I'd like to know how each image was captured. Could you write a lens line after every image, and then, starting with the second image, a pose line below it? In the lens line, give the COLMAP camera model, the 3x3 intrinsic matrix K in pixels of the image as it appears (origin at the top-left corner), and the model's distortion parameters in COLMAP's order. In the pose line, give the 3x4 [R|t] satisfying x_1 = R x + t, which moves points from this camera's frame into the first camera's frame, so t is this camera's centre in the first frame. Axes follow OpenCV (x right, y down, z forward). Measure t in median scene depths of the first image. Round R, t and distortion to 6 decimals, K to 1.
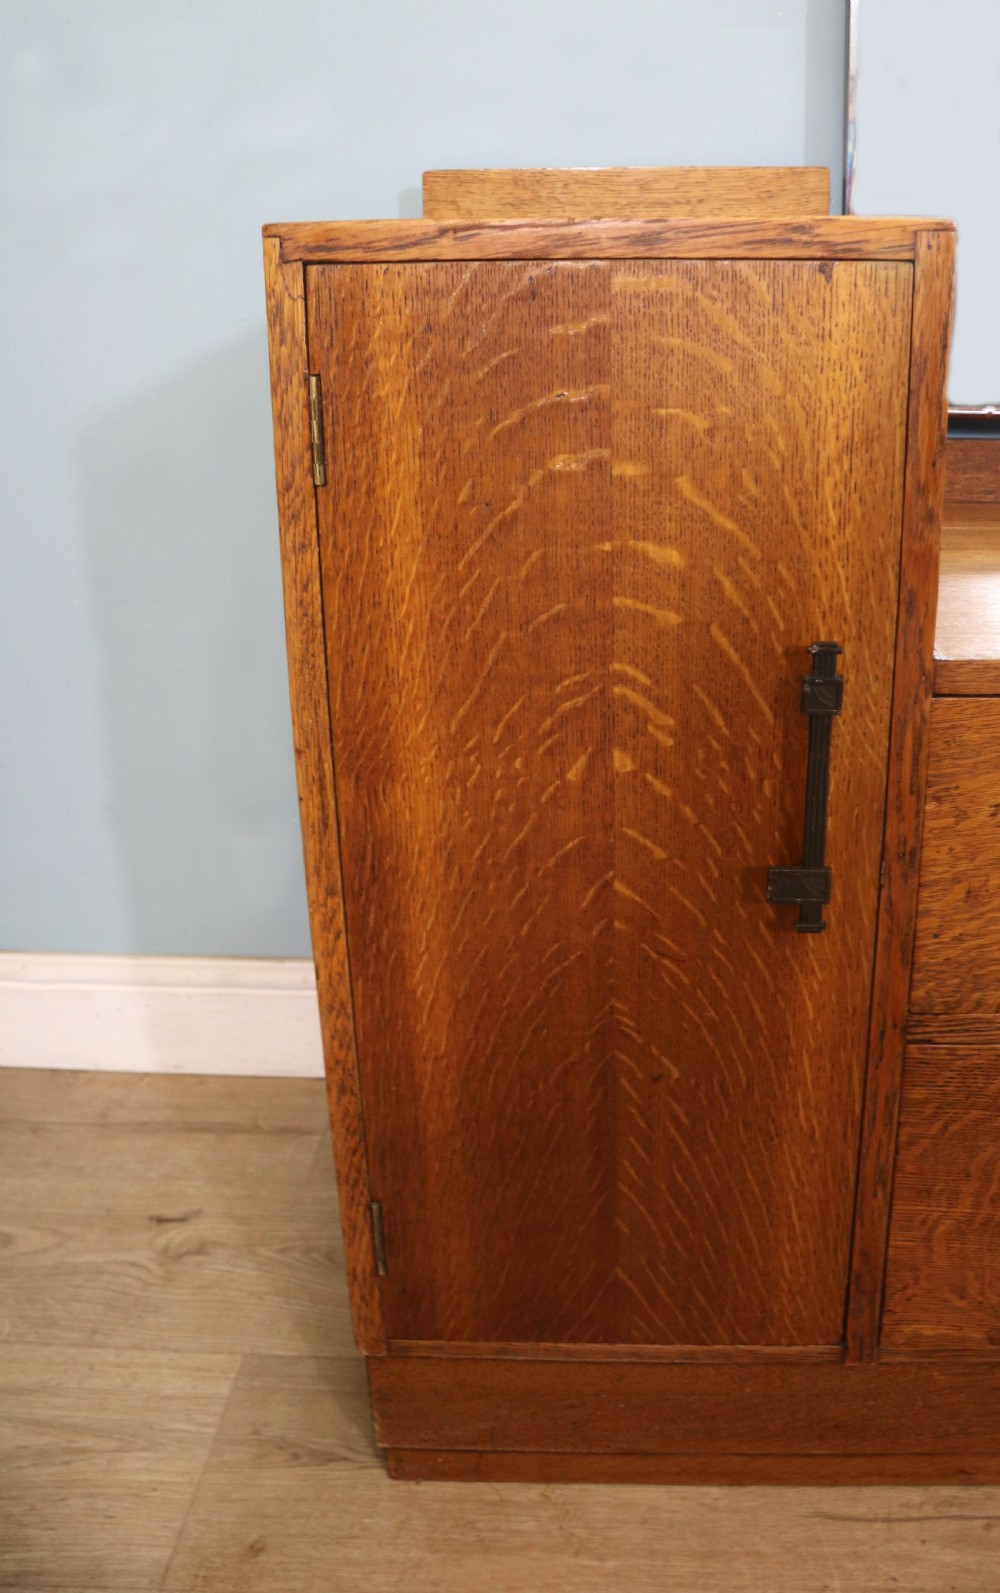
lens RADIAL K [[1366.0, 0, 606.0], [0, 1366.0, 676.0], [0, 0, 1]] dist [-0.171950, 0.097885]
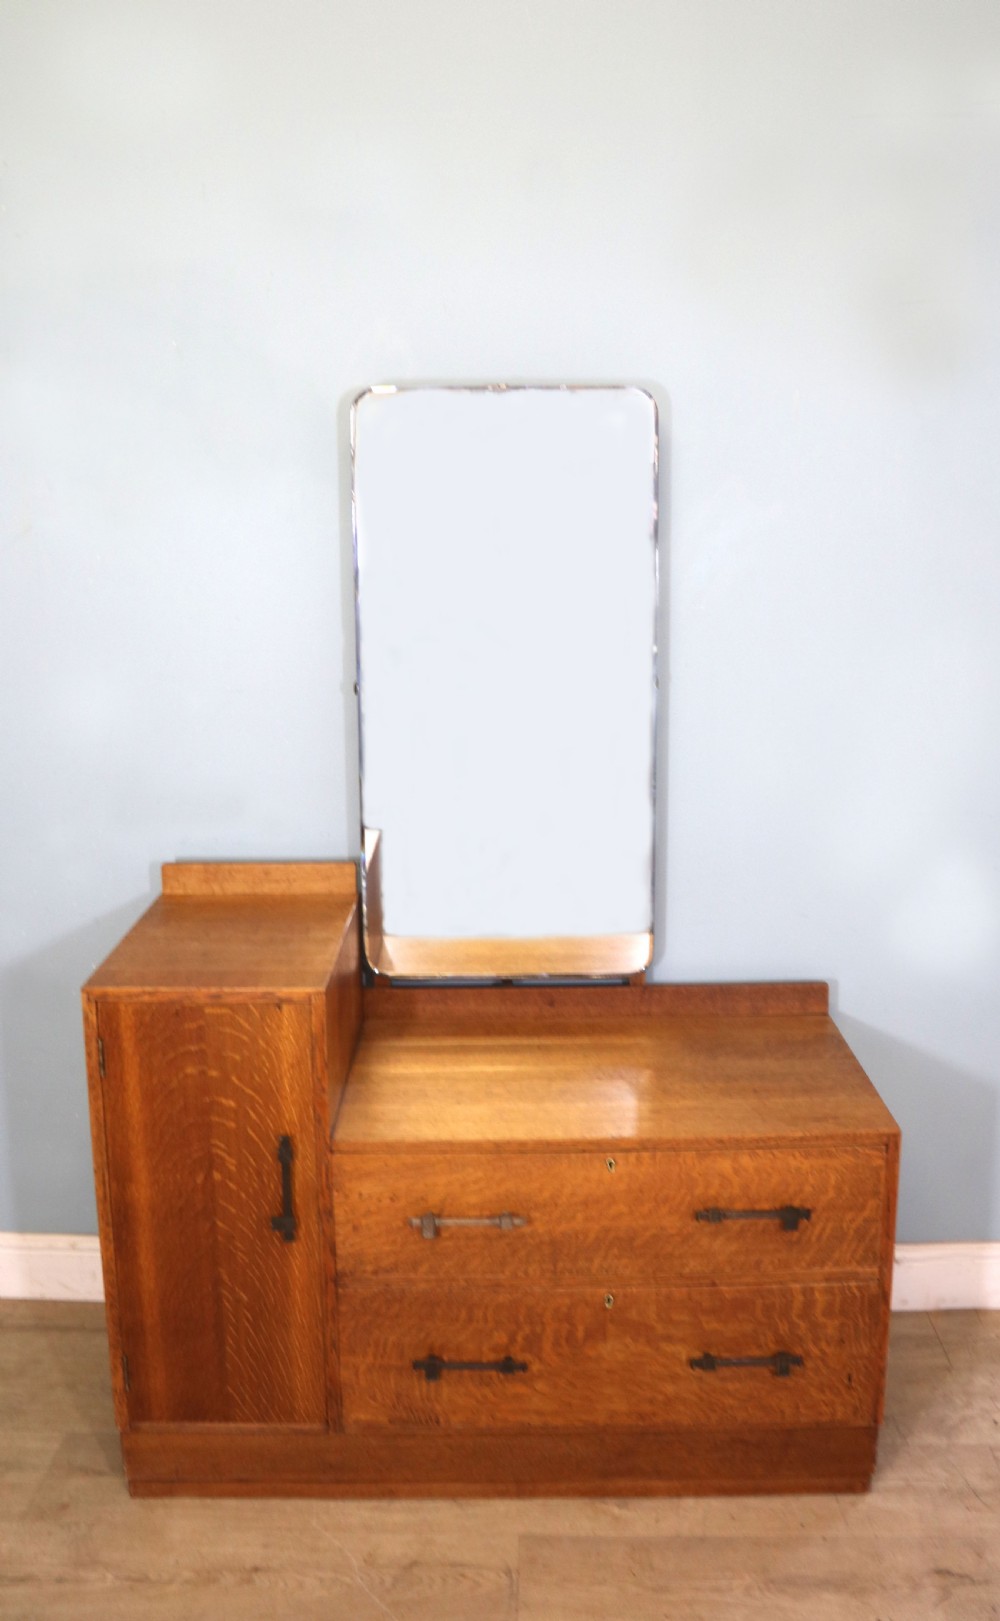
lens RADIAL K [[1466.5, 0, 483.9], [0, 1466.5, 724.5], [0, 0, 1]] dist [-0.150825, 0.091942]
pose [[0.999652, -0.006092, 0.025660, 0.423416], [0.009511, 0.990761, -0.135289, -0.386741], [-0.024599, 0.135486, 0.990474, -1.736774]]
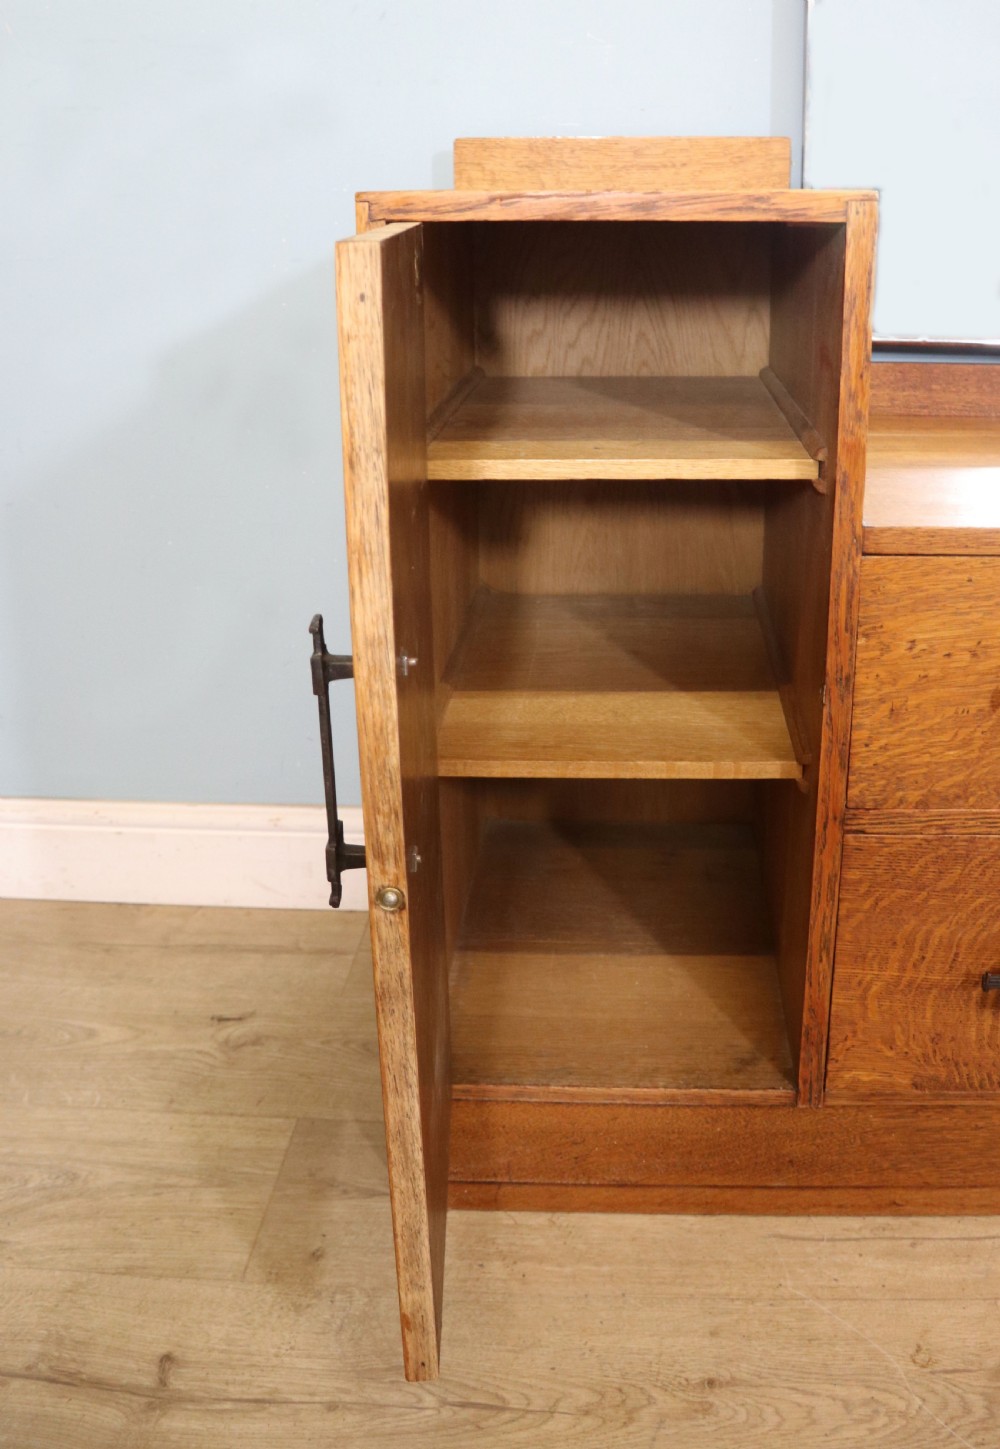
lens RADIAL K [[1337.0, 0, 568.9], [0, 1337.0, 584.9], [0, 0, 1]] dist [-0.172221, 0.094186]
pose [[0.999903, 0.006519, -0.012298, -0.022108], [-0.006682, 0.999891, -0.013185, 0.055927], [0.012211, 0.013266, 0.999837, -0.249616]]
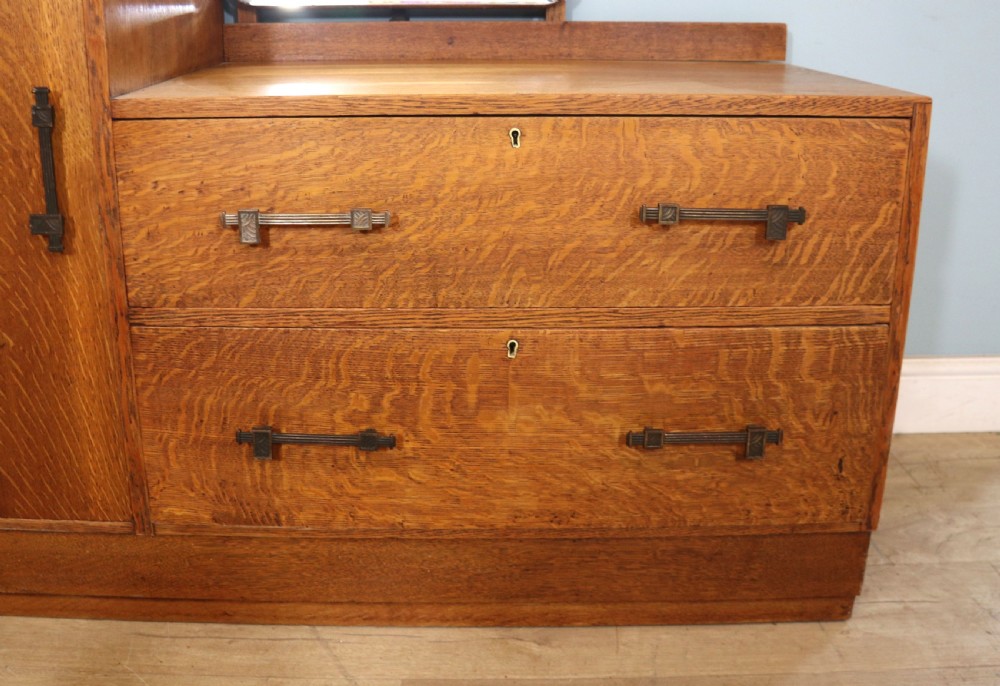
lens RADIAL K [[999.6, 0, 454.1], [0, 999.6, 269.4], [0, 0, 1]] dist [-0.143962, 0.000000]
pose [[0.999627, -0.000871, 0.027309, 0.600672], [0.001449, 0.999774, -0.021188, 0.221973], [-0.027284, 0.021220, 0.999402, -0.309096]]
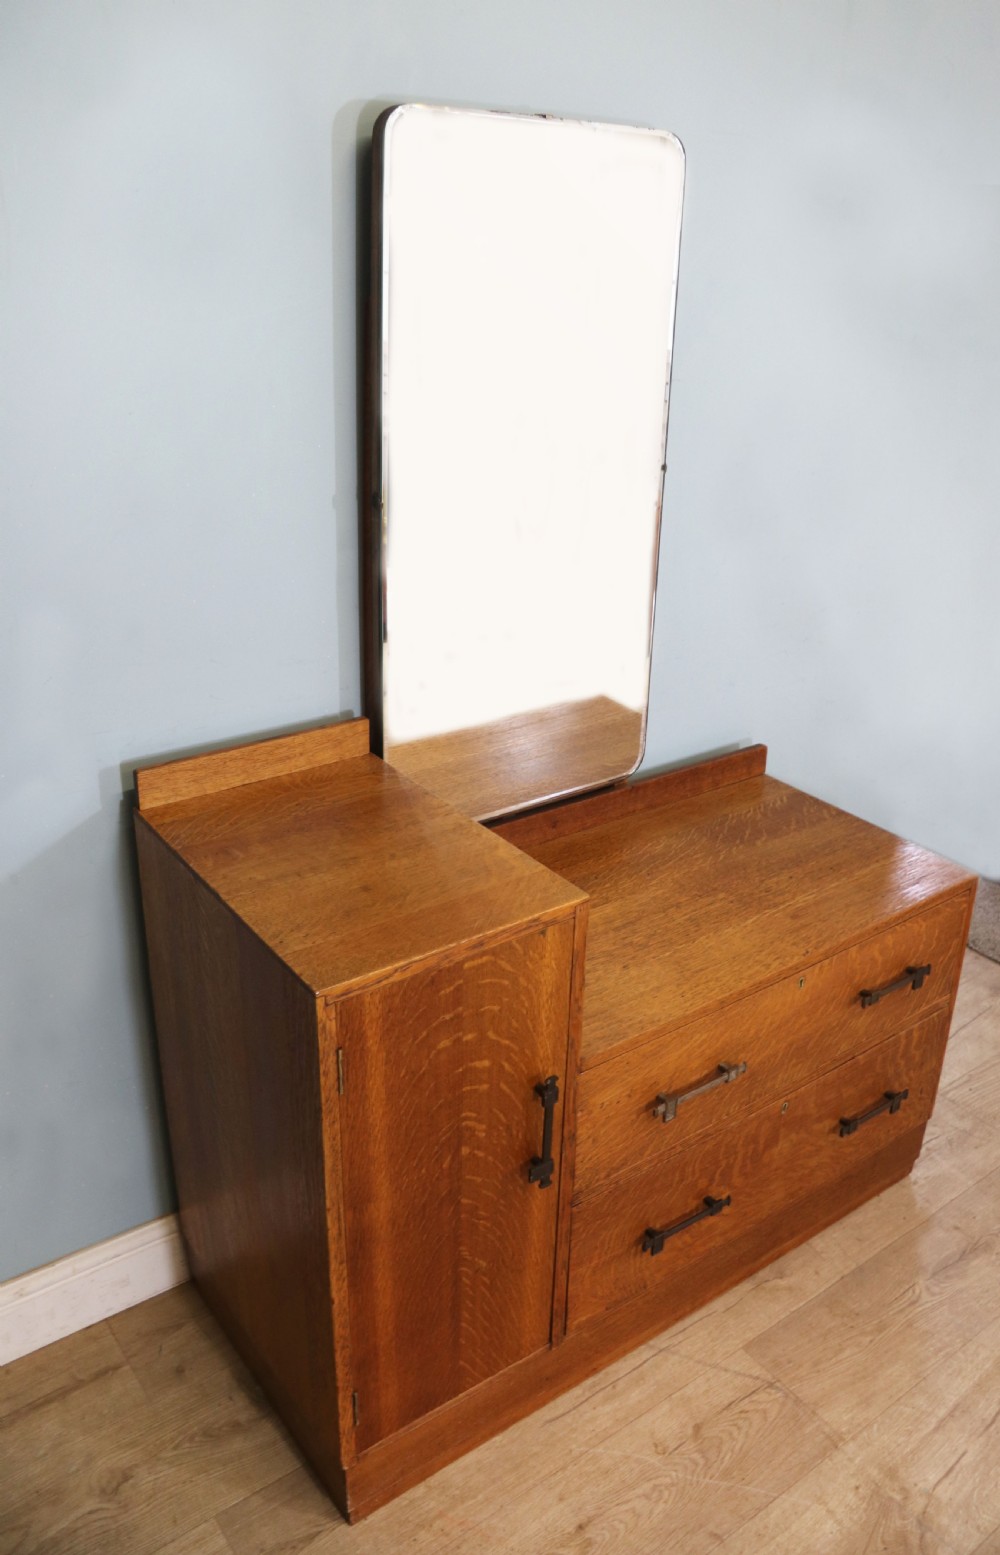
lens RADIAL K [[1266.2, 0, 557.3], [0, 1266.2, 721.6], [0, 0, 1]] dist [-0.161894, 0.097985]
pose [[0.767118, -0.201068, 0.609181, -0.841176], [0.146154, 0.979416, 0.139224, -0.765956], [-0.624636, -0.017767, 0.780714, -0.533606]]
